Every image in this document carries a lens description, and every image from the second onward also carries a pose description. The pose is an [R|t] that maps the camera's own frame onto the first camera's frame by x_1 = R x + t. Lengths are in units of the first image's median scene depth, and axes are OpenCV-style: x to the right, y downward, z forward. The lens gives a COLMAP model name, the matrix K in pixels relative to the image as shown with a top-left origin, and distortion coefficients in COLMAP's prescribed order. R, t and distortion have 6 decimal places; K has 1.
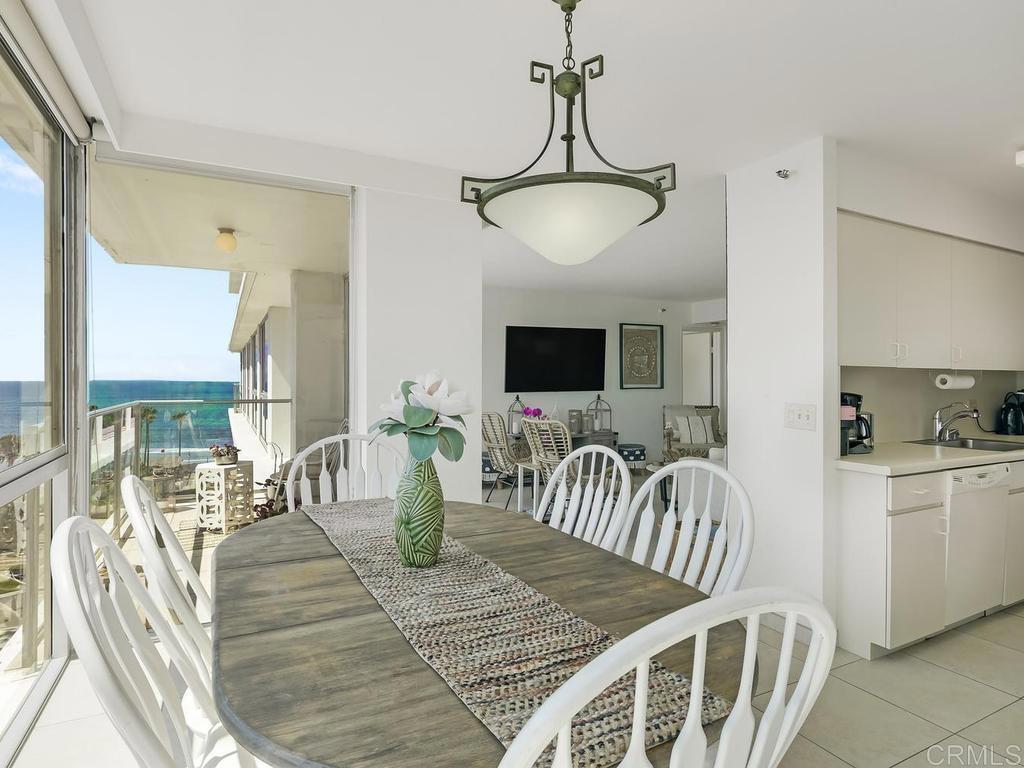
lens RADIAL K [[576.5, 0, 512.0], [0, 576.5, 384.0], [0, 0, 1]] dist [-0.036248, -0.000019]
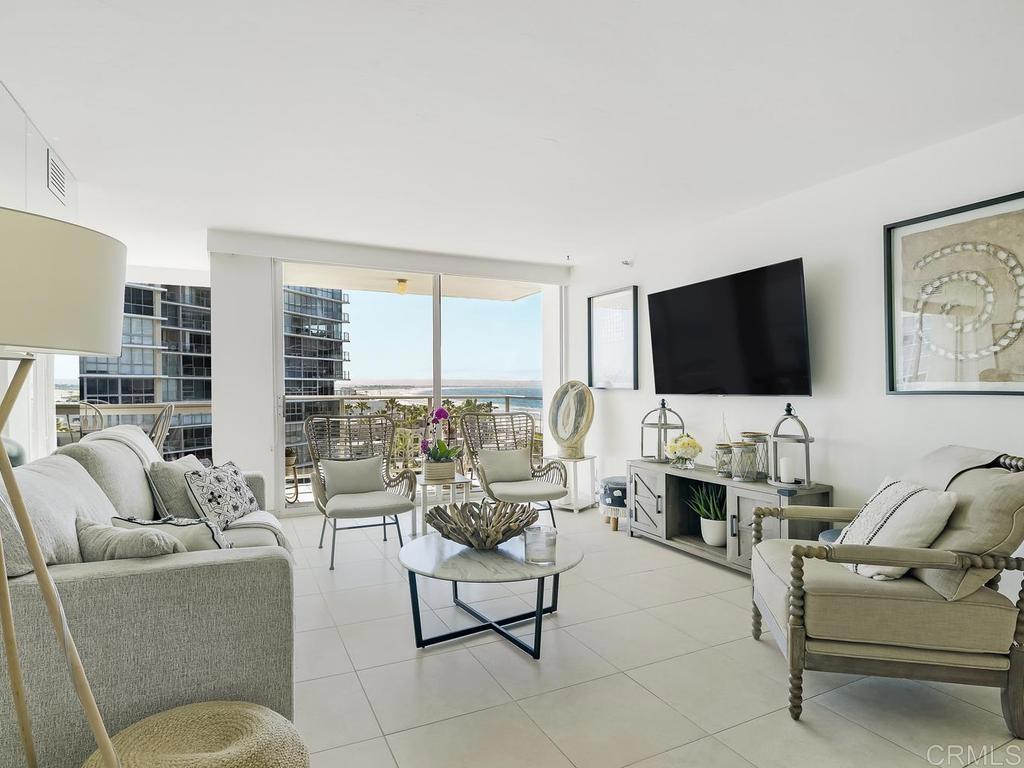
lens RADIAL K [[576.5, 0, 512.0], [0, 576.5, 384.0], [0, 0, 1]] dist [-0.036248, -0.000019]
pose [[-0.010679, 0.006366, -0.999923, 0.599337], [-0.003730, 0.999973, 0.006407, 0.000046], [0.999936, 0.003798, -0.010655, 0.781346]]
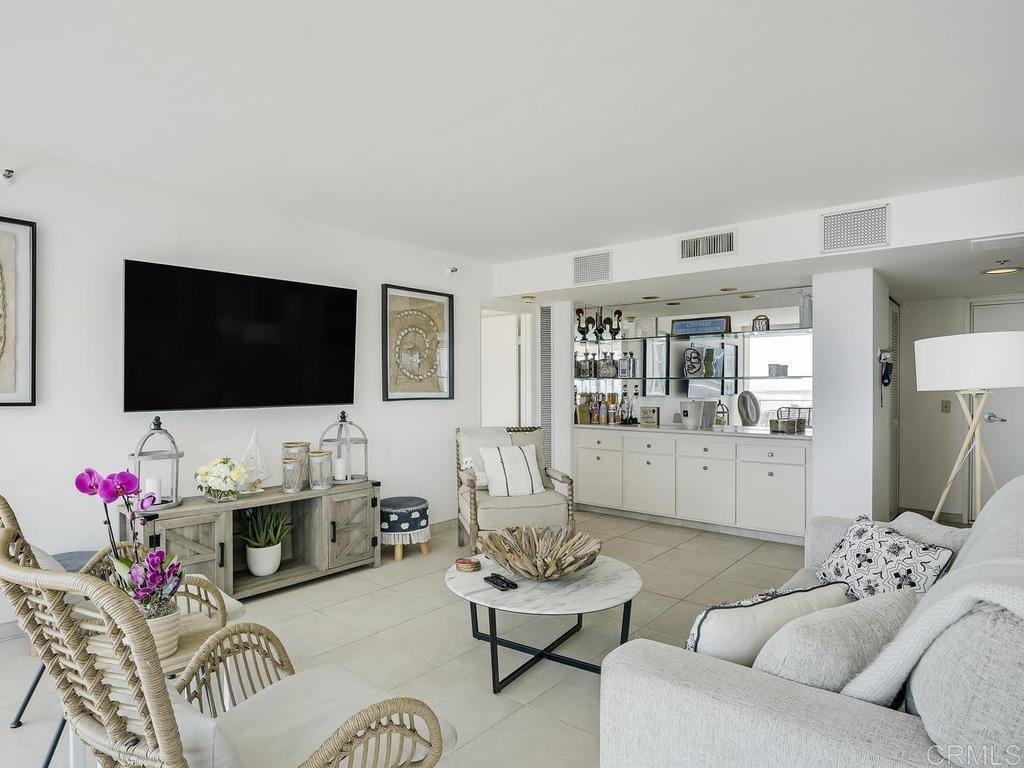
lens RADIAL K [[576.5, 0, 512.0], [0, 576.5, 384.0], [0, 0, 1]] dist [-0.036248, -0.000019]
pose [[0.904313, 0.007364, 0.426805, 0.064374], [-0.003498, 0.999945, -0.009842, -0.002451], [-0.426855, 0.007407, 0.904290, 0.452778]]
